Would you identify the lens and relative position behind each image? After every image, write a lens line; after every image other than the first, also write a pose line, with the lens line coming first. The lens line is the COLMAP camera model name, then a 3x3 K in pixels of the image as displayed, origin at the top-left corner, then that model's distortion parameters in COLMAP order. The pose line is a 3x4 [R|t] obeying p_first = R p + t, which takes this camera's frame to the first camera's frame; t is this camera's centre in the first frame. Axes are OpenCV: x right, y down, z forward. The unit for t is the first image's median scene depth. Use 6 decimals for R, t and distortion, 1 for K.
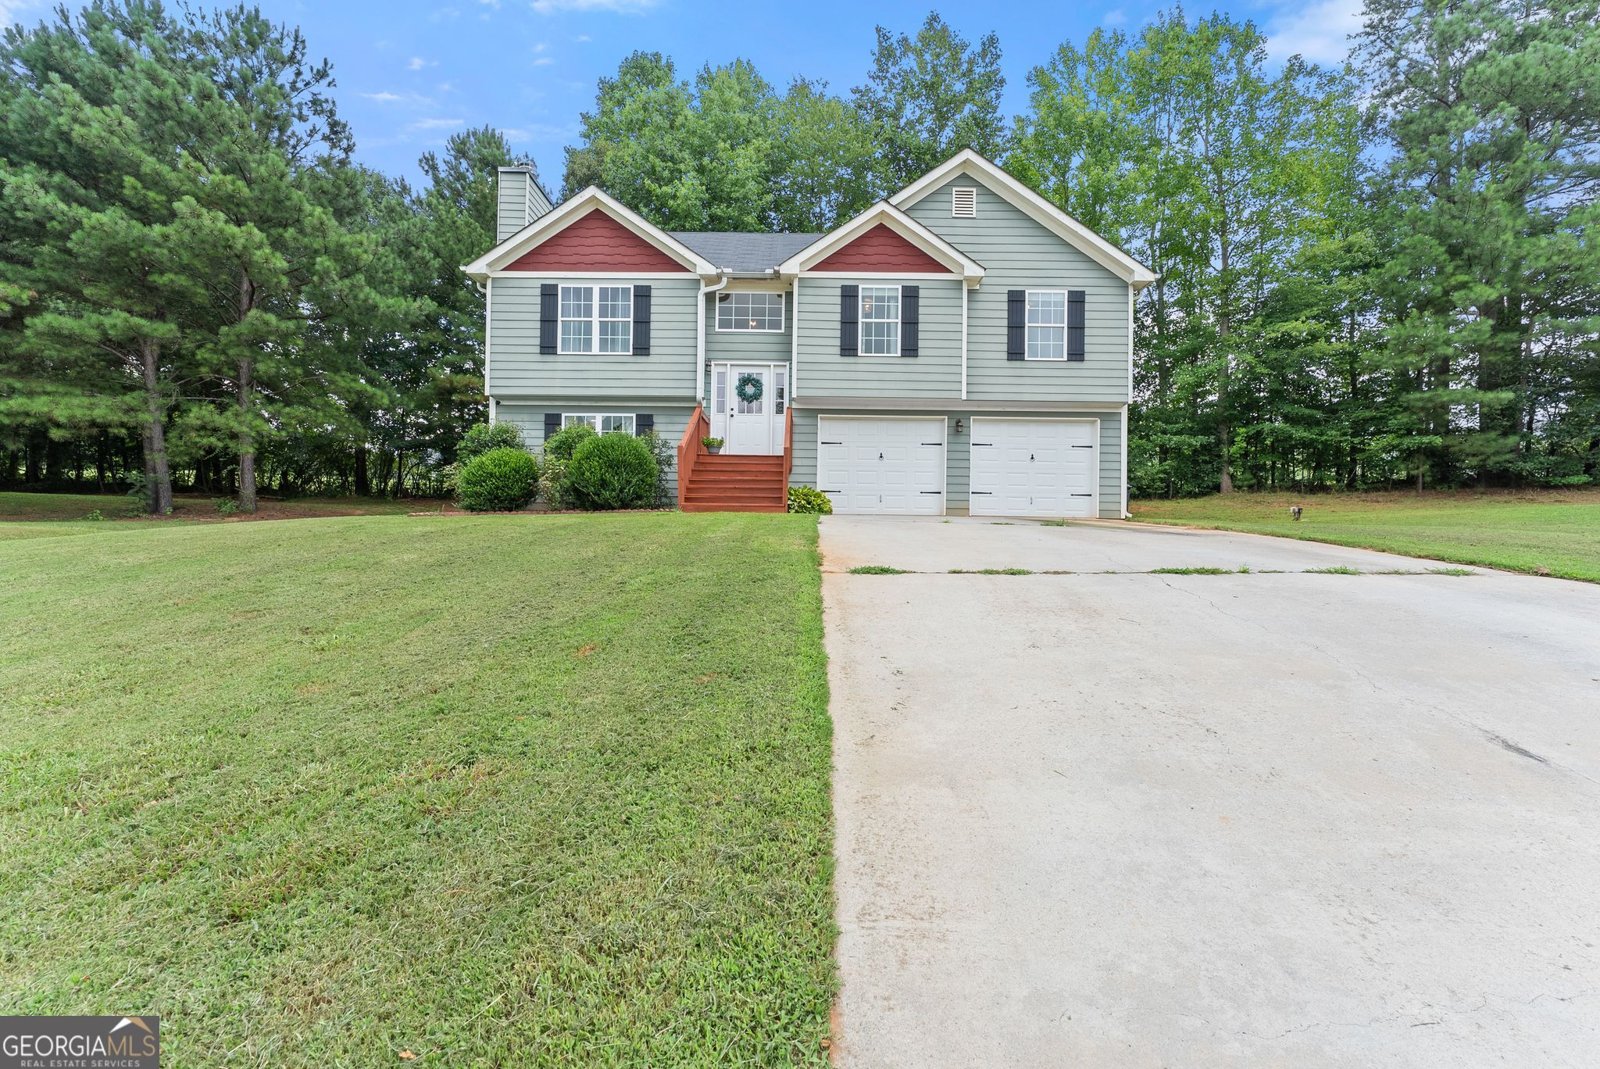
lens RADIAL K [[654.7, 0, 804.8], [0, 654.7, 524.1], [0, 0, 1]] dist [-0.001287, 0.000115]
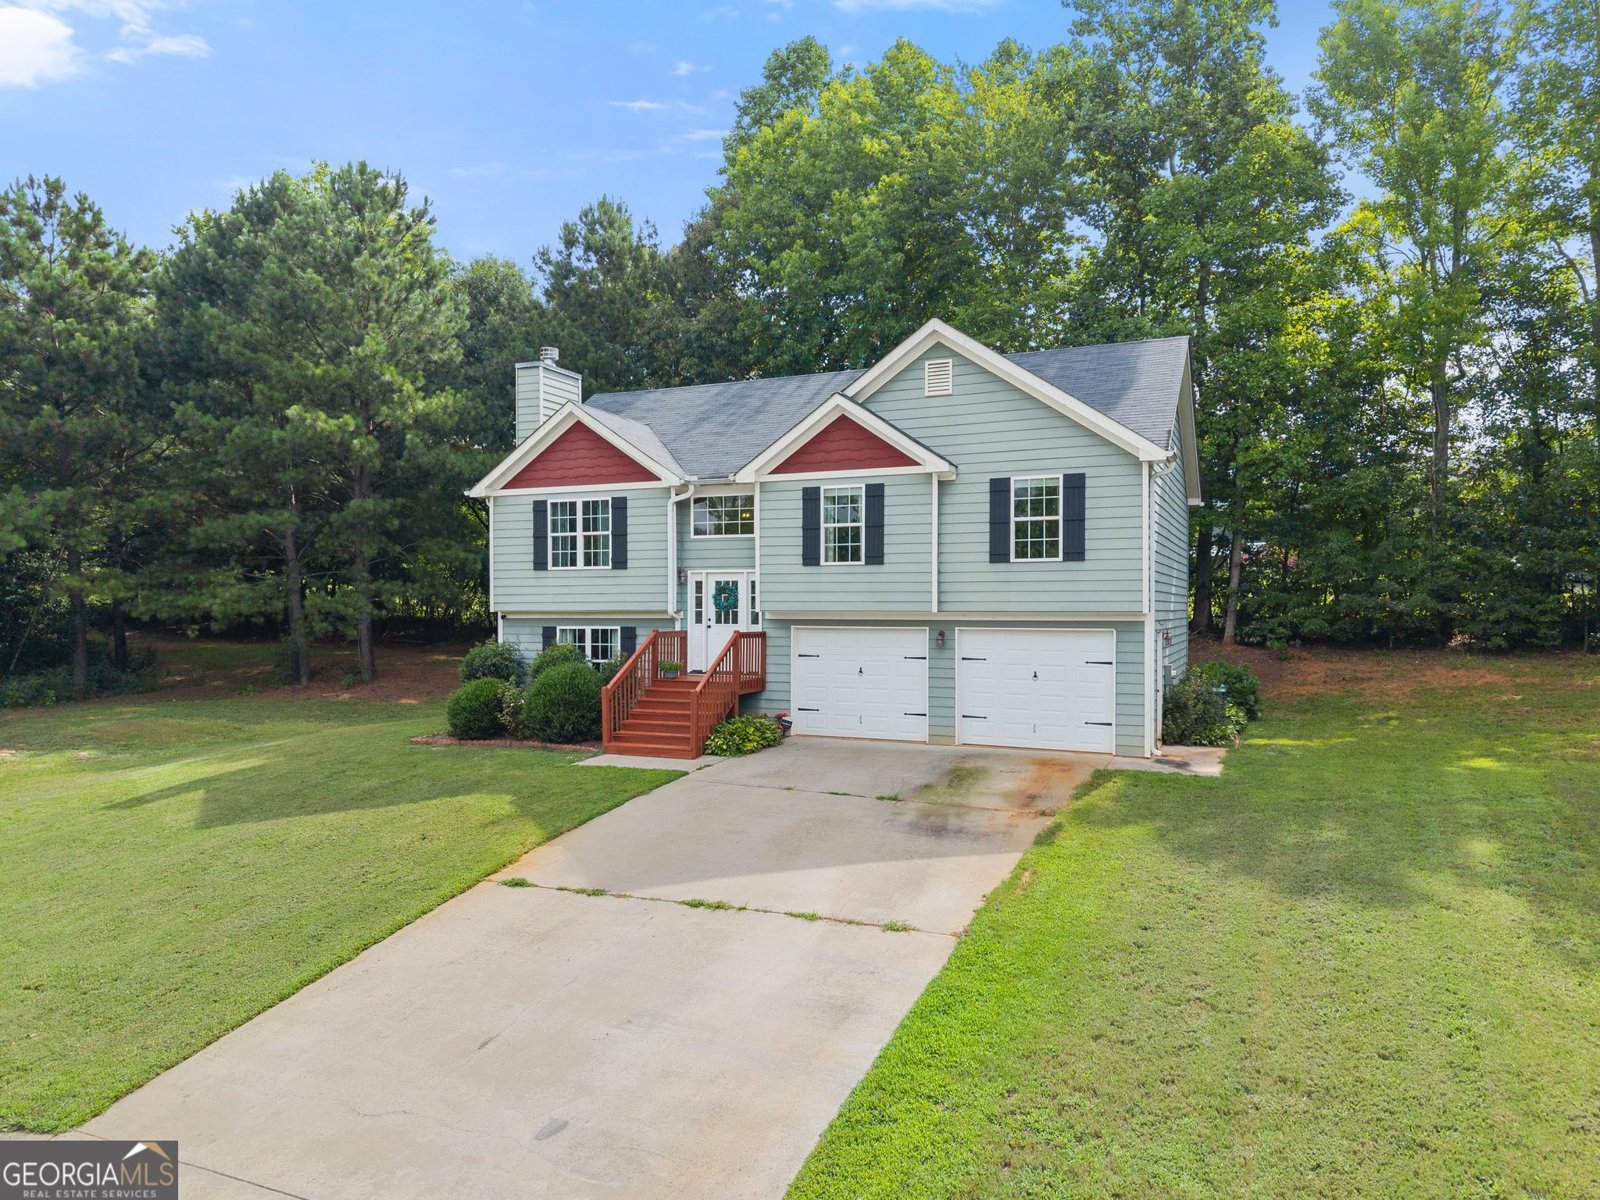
lens RADIAL K [[1068.4, 0, 792.3], [0, 1068.4, 599.9], [0, 0, 1]] dist [0.054959, -0.057637]
pose [[0.913270, -0.016272, -0.407030, 0.633526], [0.018817, 0.999820, 0.002250, -0.210217], [0.406920, -0.009714, 0.913412, -0.351945]]
